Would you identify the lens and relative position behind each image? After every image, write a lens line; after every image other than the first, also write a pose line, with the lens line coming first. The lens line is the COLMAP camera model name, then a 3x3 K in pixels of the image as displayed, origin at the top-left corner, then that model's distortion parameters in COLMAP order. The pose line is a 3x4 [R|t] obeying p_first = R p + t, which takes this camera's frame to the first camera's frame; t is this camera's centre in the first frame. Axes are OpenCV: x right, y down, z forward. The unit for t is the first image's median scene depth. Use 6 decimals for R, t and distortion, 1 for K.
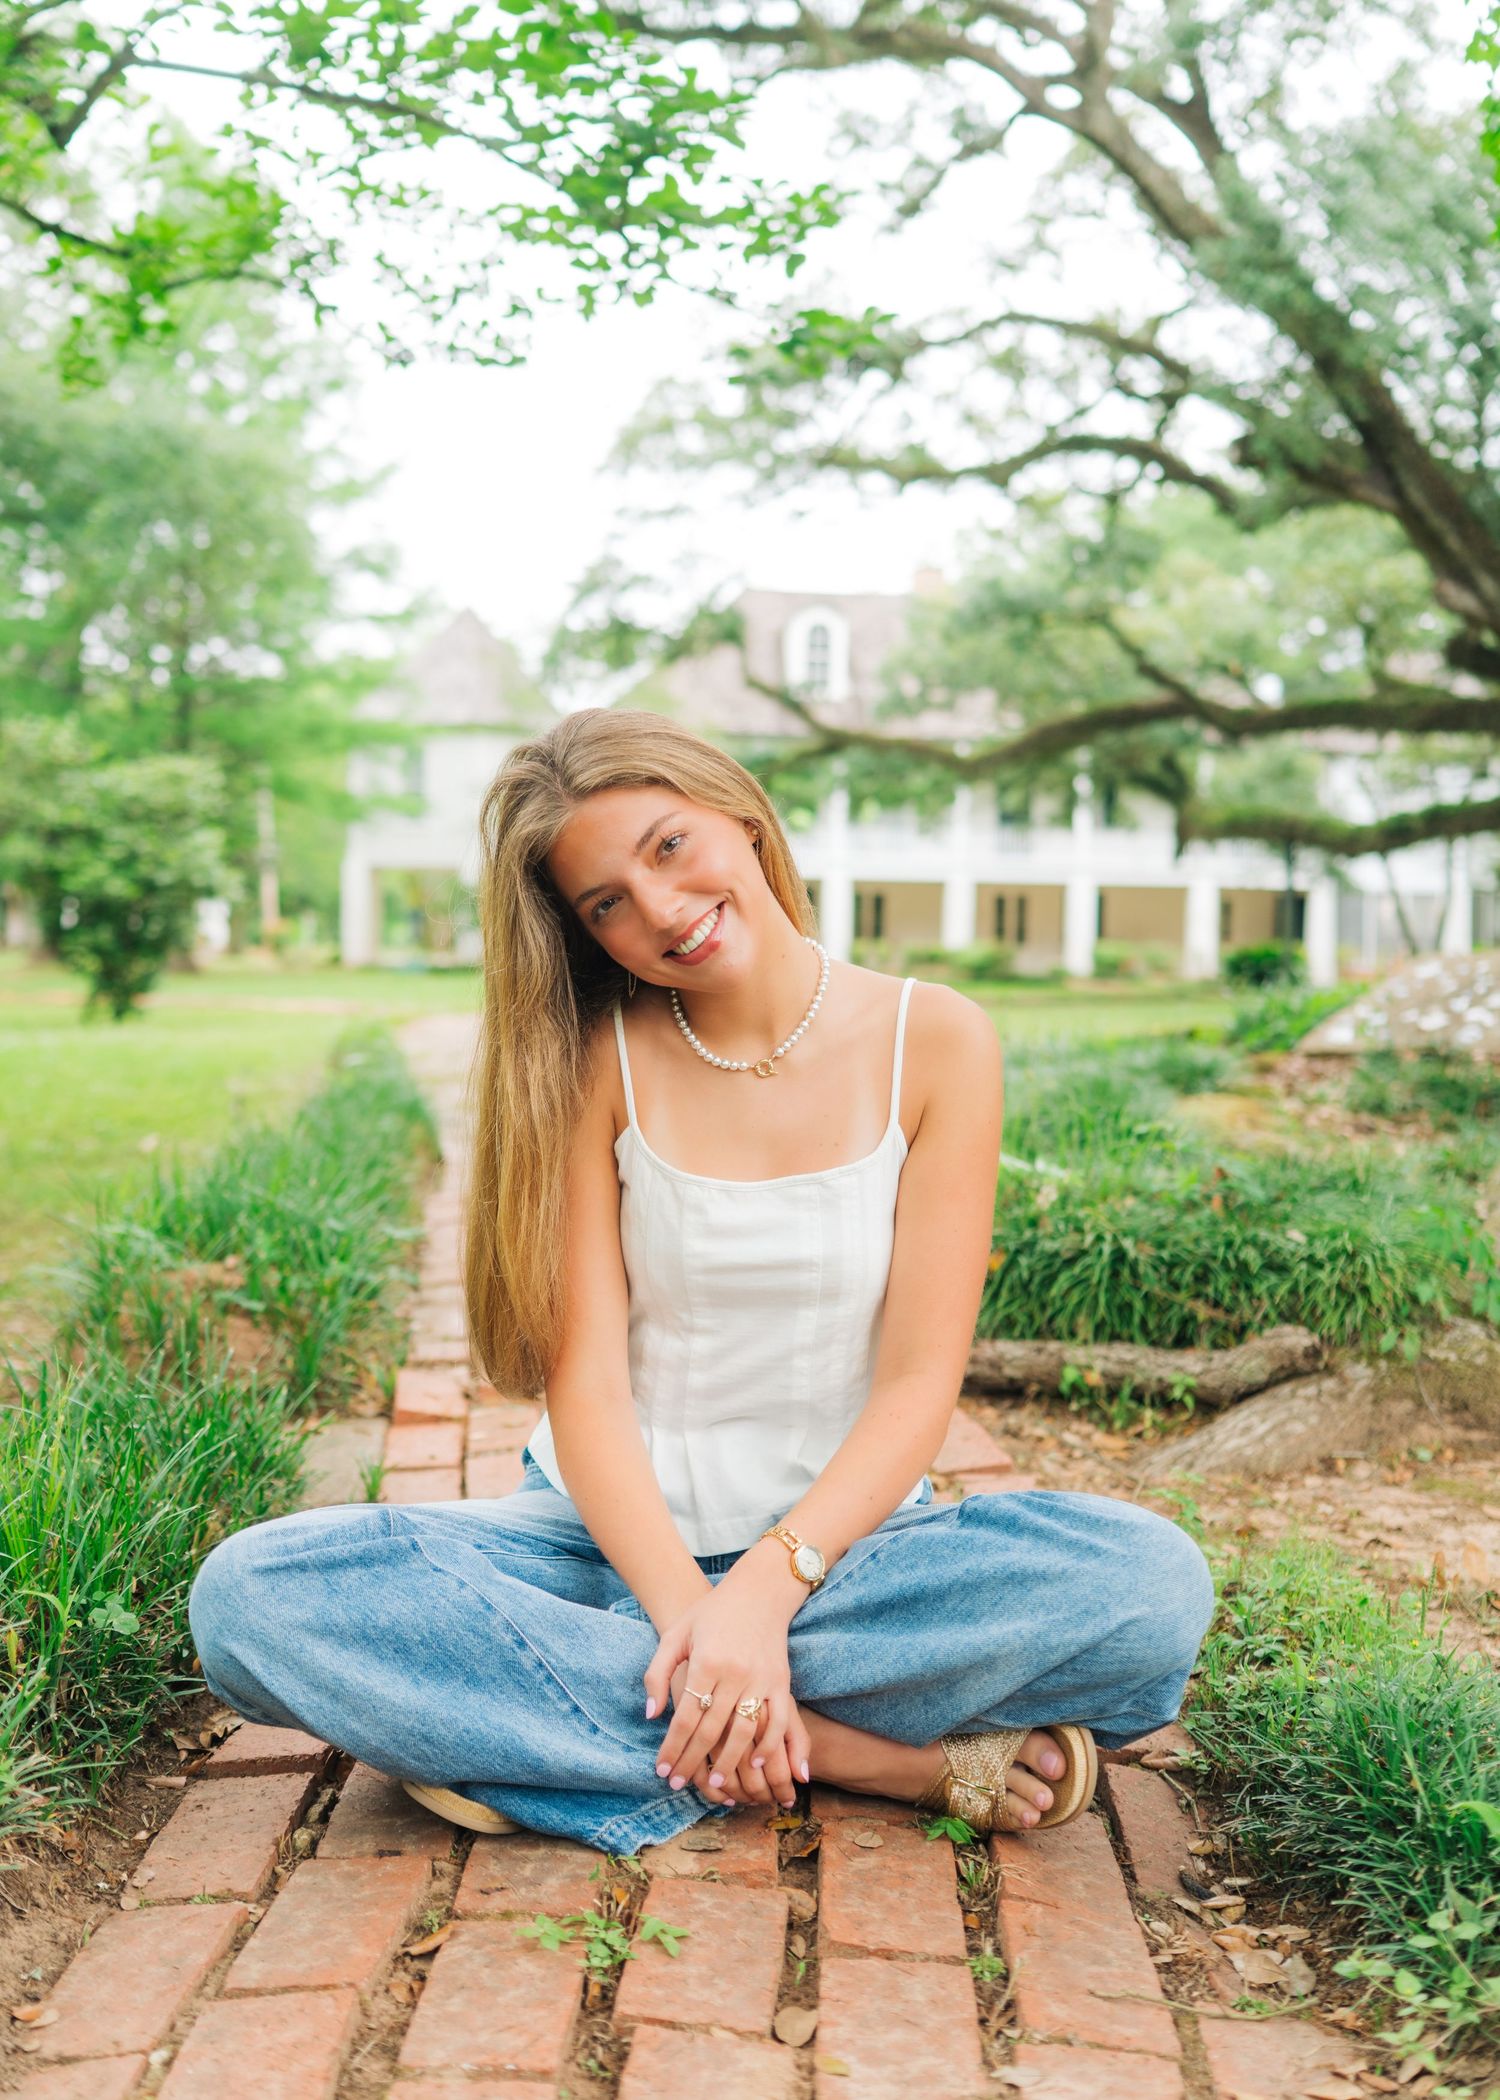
lens RADIAL K [[2254.3, 0, 713.5], [0, 2254.3, 974.8], [0, 0, 1]] dist [-0.011964, 0.016572]
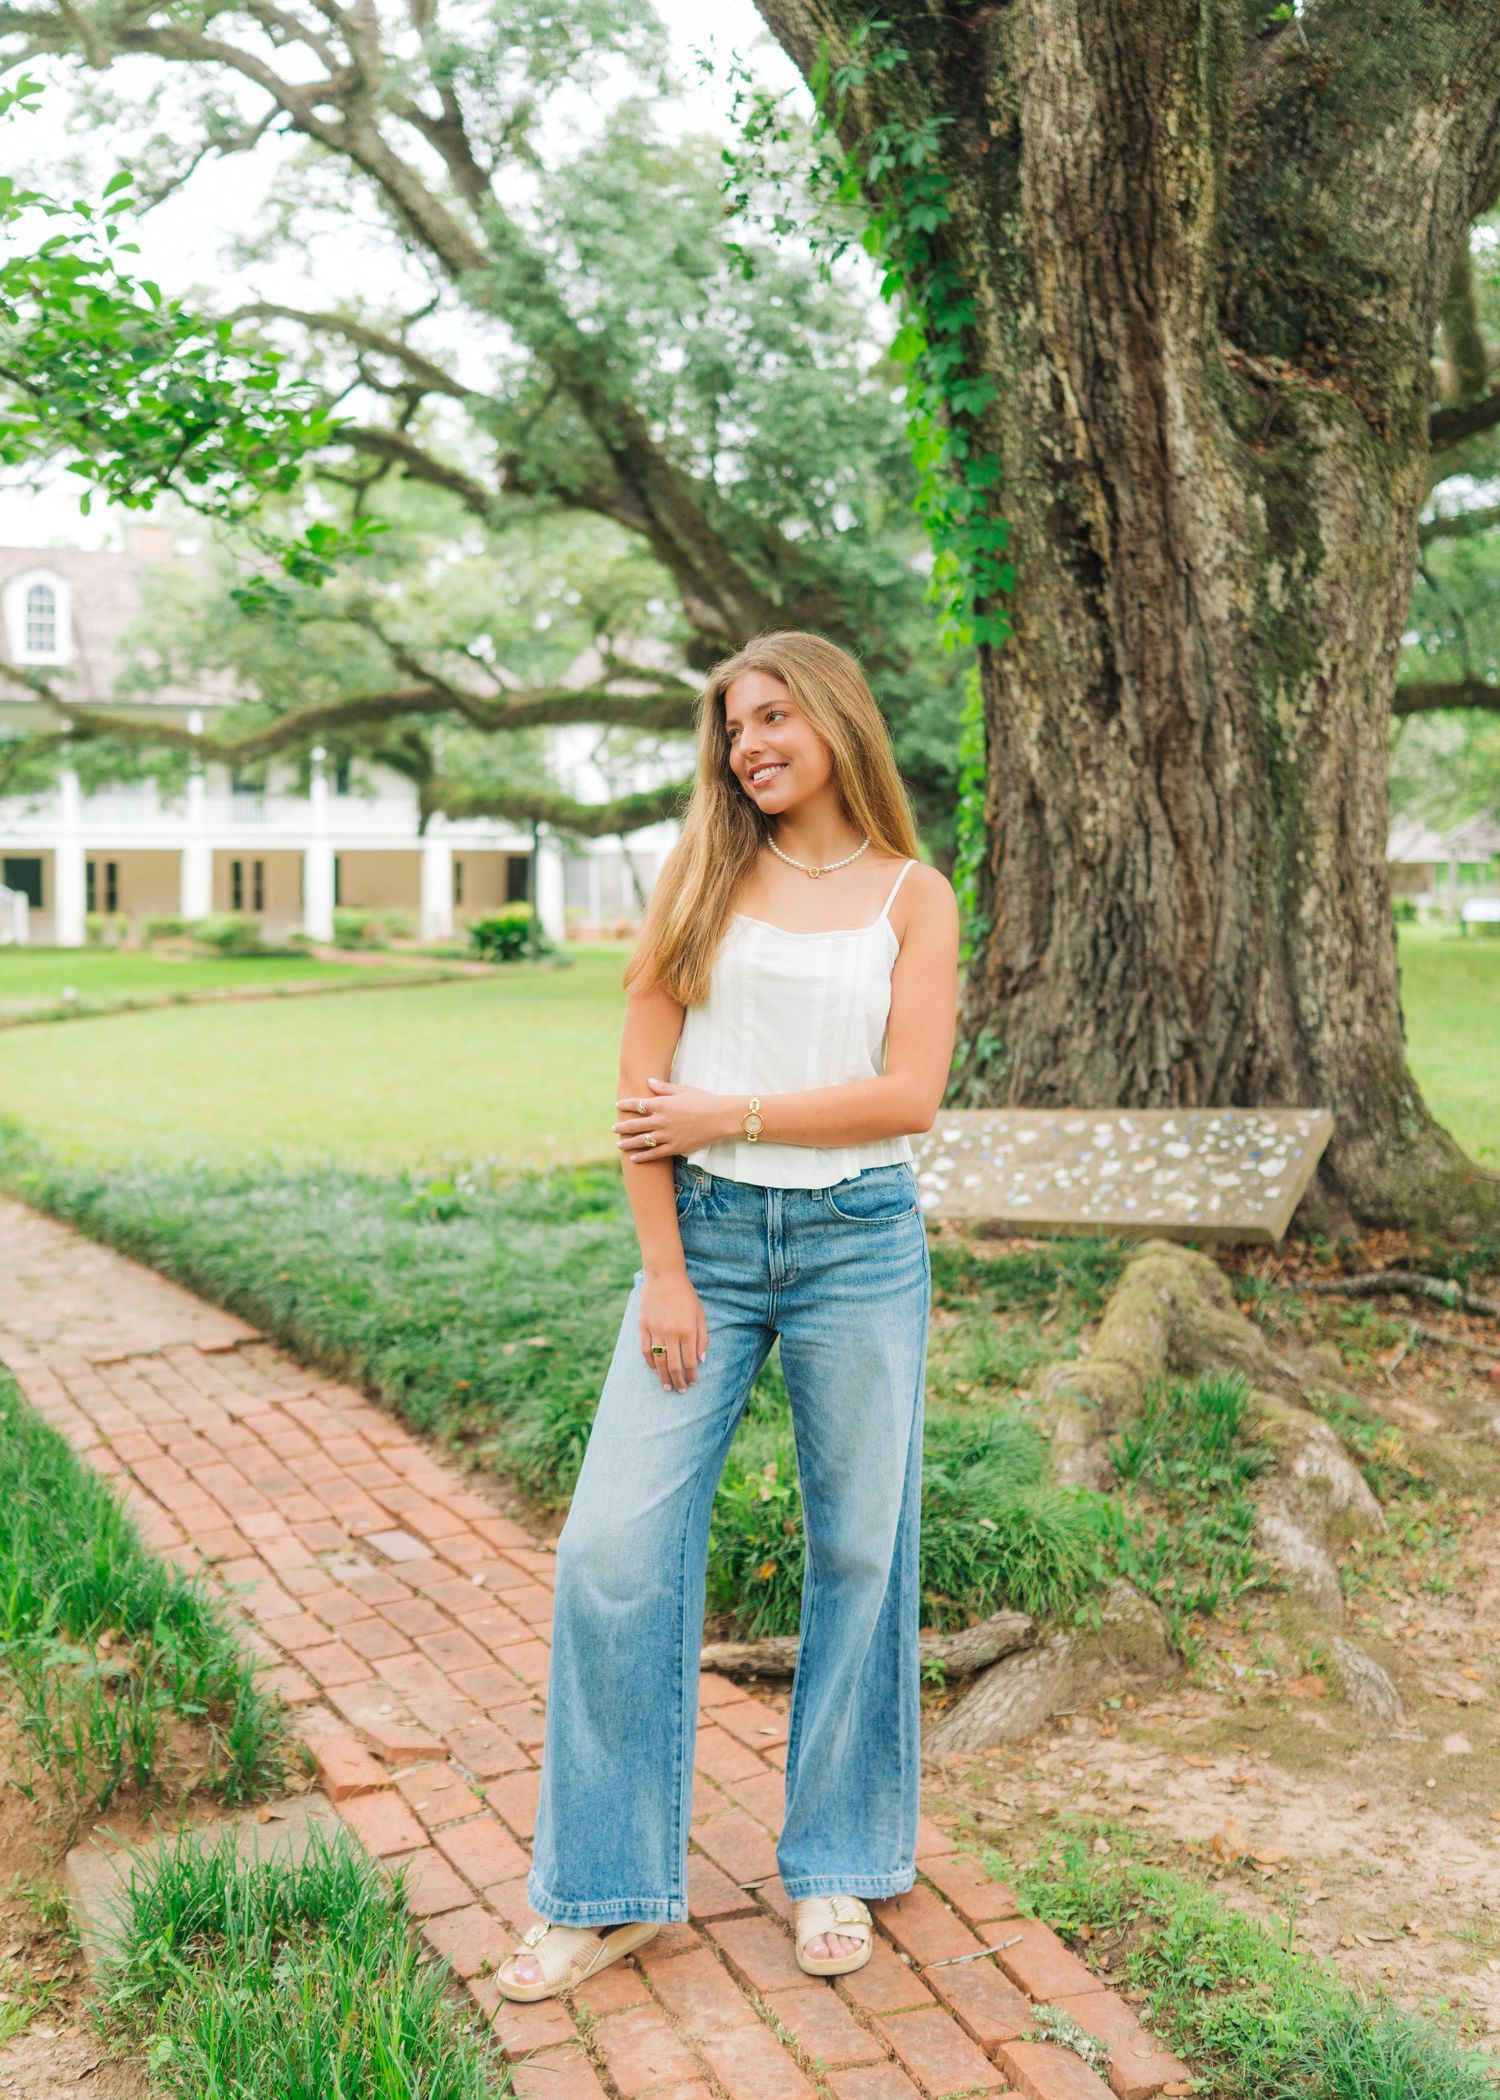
lens RADIAL K [[2254.3, 0, 713.5], [0, 2254.3, 974.8], [0, 0, 1]] dist [-0.011964, 0.016572]
pose [[0.939388, -0.034310, 0.341134, -0.041745], [0.024919, 0.999181, 0.031875, -0.031979], [-0.341948, -0.021443, 0.939474, -0.019008]]
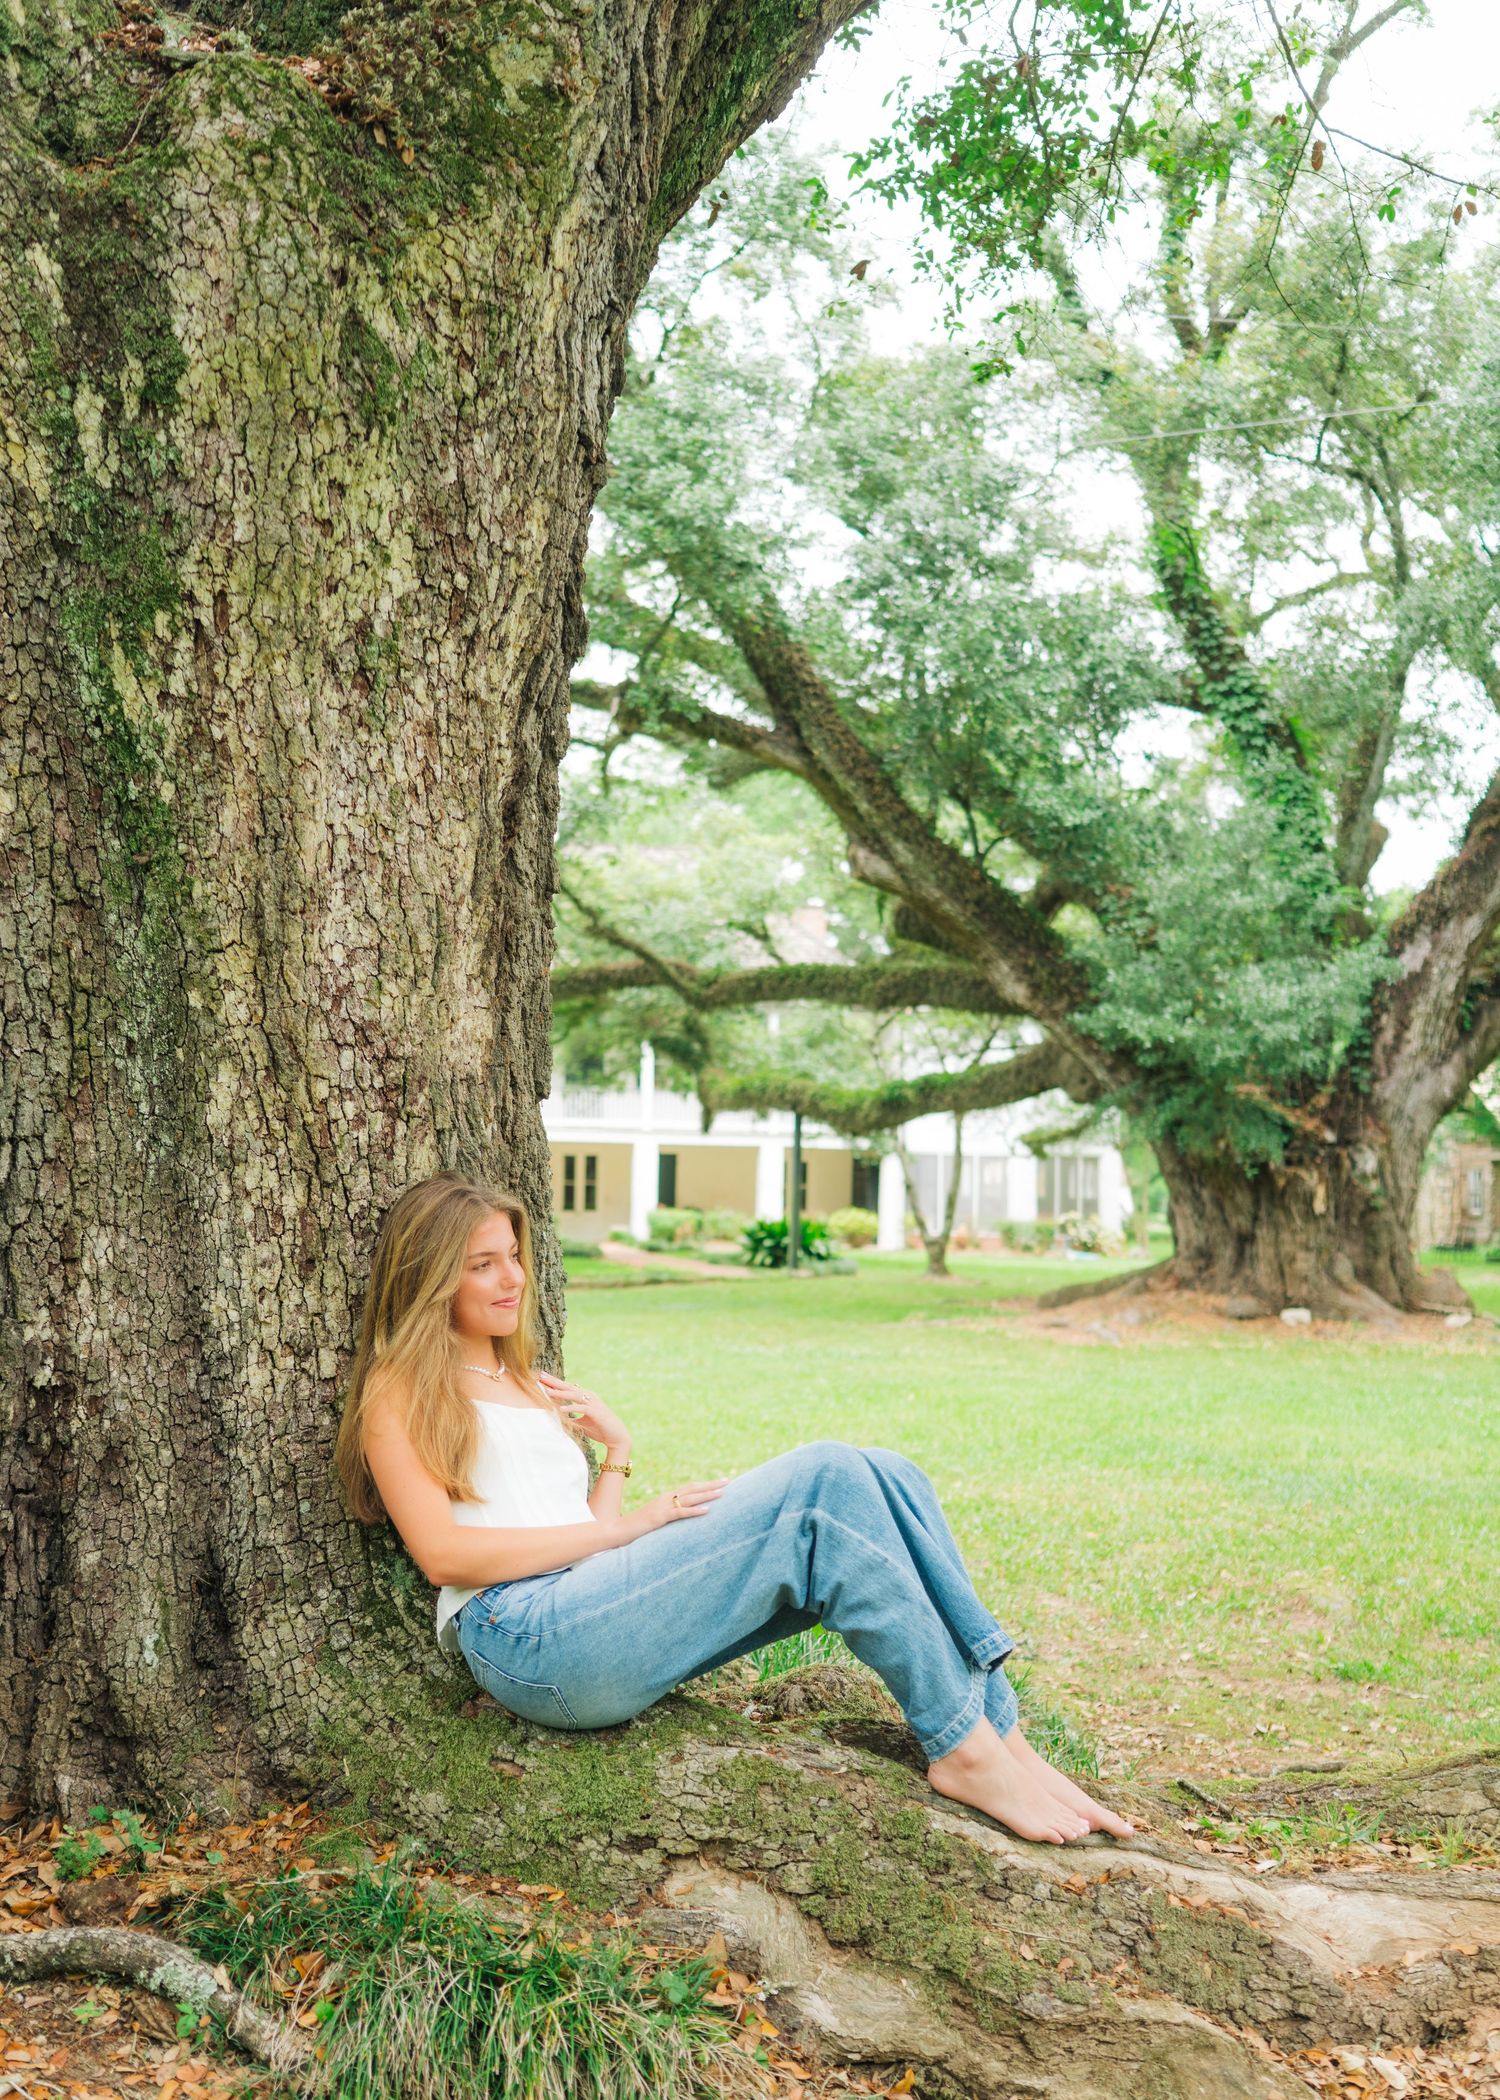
lens RADIAL K [[2282.8, 0, 743.3], [0, 2282.8, 1080.9], [0, 0, 1]] dist [-0.013079, -0.000517]
pose [[0.989107, 0.012078, 0.146705, 0.150213], [-0.003026, 0.998086, -0.061766, -0.021865], [-0.147170, 0.060649, 0.987250, 0.087708]]
